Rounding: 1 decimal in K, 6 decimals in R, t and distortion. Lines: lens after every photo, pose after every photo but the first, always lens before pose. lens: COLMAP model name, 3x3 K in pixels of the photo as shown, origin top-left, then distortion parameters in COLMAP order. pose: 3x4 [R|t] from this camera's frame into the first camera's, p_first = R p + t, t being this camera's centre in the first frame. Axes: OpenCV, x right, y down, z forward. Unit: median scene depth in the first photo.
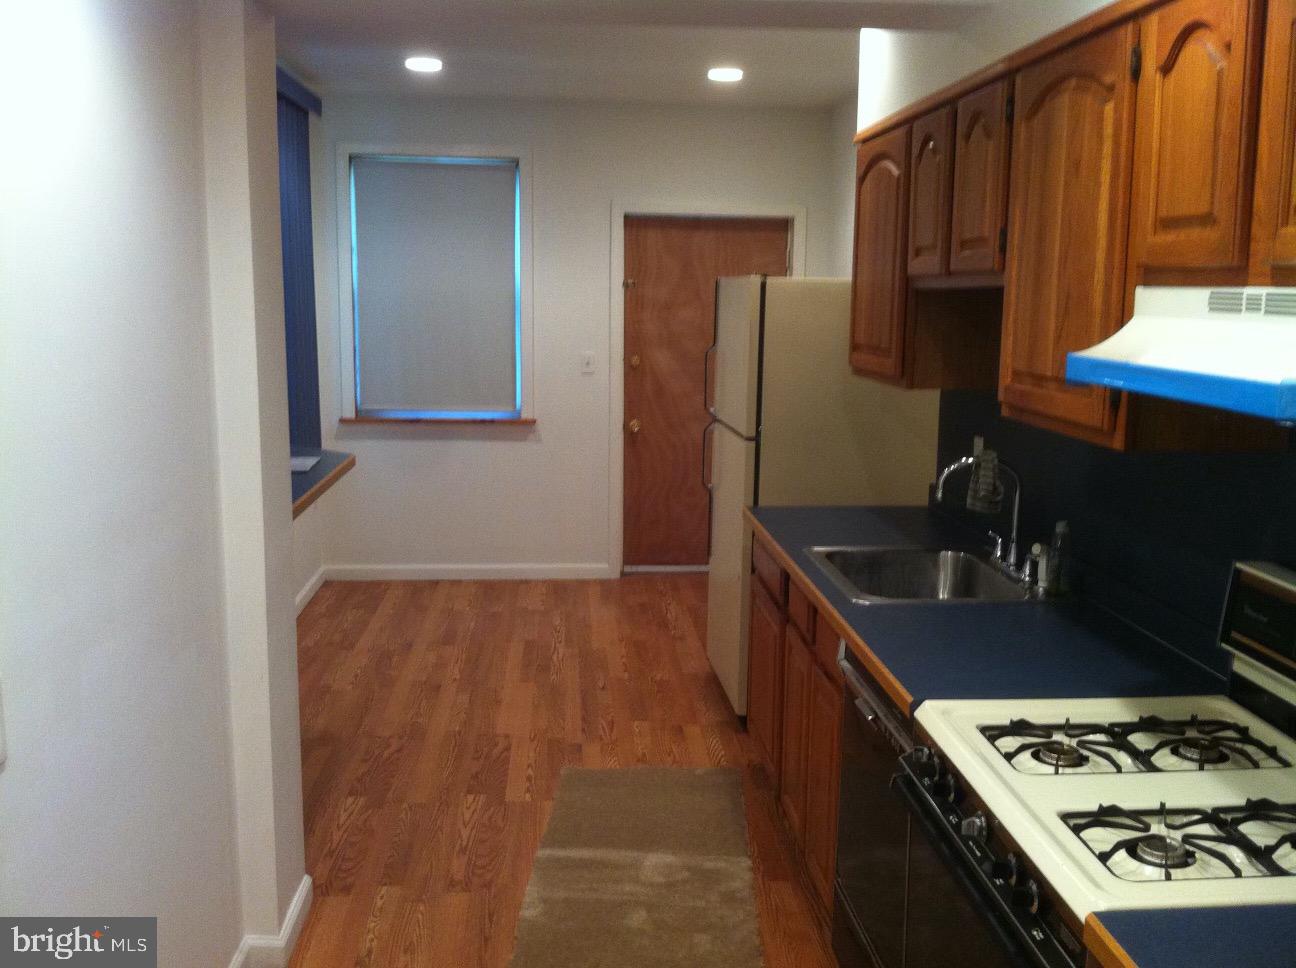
lens RADIAL K [[1211.4, 0, 648.0], [0, 1211.4, 484.0], [0, 0, 1]] dist [0.010685, -0.001271]
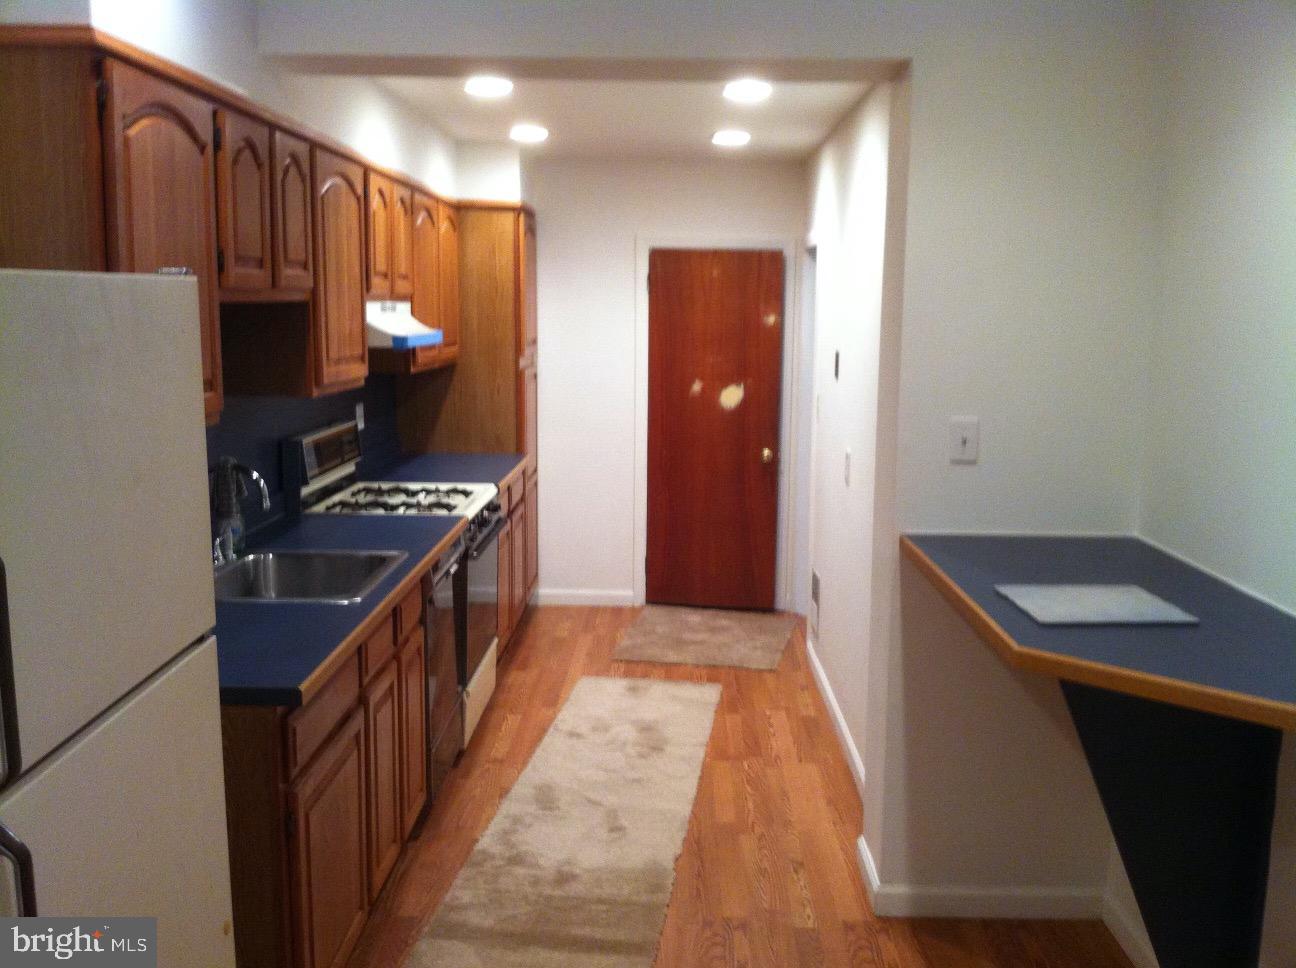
lens RADIAL K [[1211.4, 0, 648.0], [0, 1211.4, 484.0], [0, 0, 1]] dist [0.010685, -0.001271]
pose [[-0.994910, -0.040580, 0.092230, -0.164173], [-0.011000, 0.953590, 0.300907, -0.303725], [-0.100161, 0.298361, -0.949183, 1.858219]]
